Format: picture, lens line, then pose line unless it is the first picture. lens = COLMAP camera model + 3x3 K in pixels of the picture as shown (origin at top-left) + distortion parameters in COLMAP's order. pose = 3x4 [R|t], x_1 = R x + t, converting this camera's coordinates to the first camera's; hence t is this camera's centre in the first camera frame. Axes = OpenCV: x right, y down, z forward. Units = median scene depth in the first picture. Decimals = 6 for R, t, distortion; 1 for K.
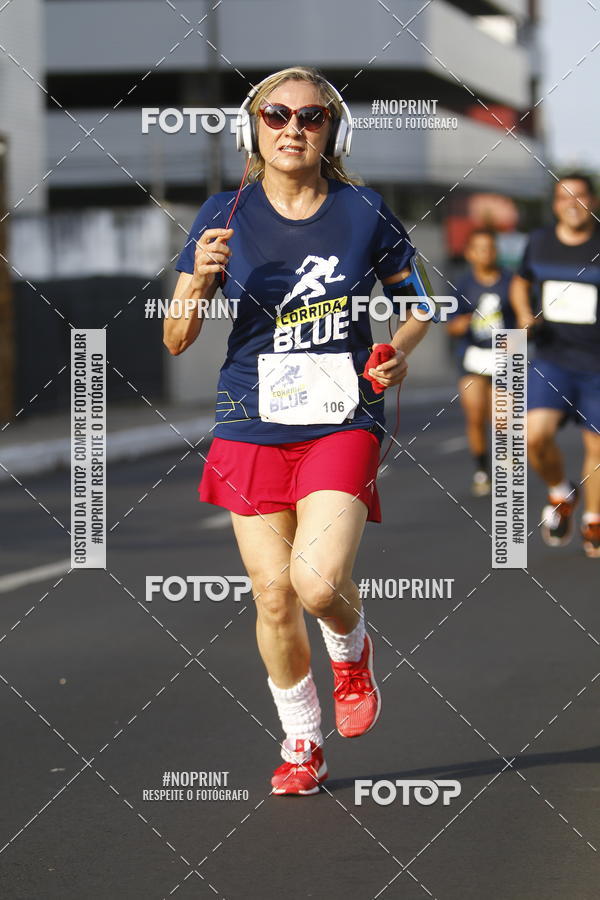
lens RADIAL K [[6661.7, 0, 300.0], [0, 6661.7, 450.0], [0, 0, 1]] dist [-0.241561, 41.502940]
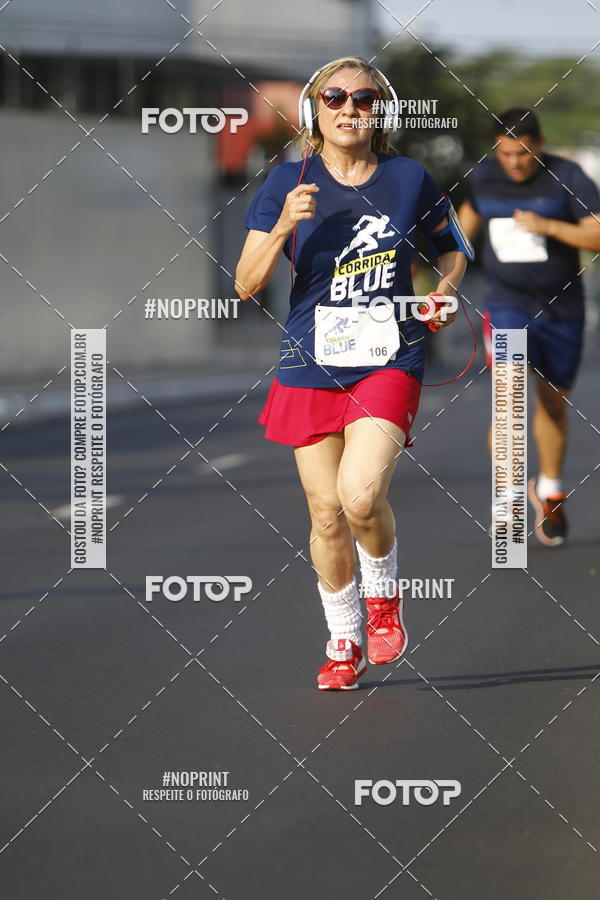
lens RADIAL K [[6689.0, 0, 300.0], [0, 6689.0, 450.0], [0, 0, 1]] dist [3.323846, -12.450350]
pose [[0.999870, 0.016083, 0.000742, -0.009968], [-0.016079, 0.999856, -0.005438, 0.018767], [-0.000829, 0.005425, 0.999985, -0.189699]]
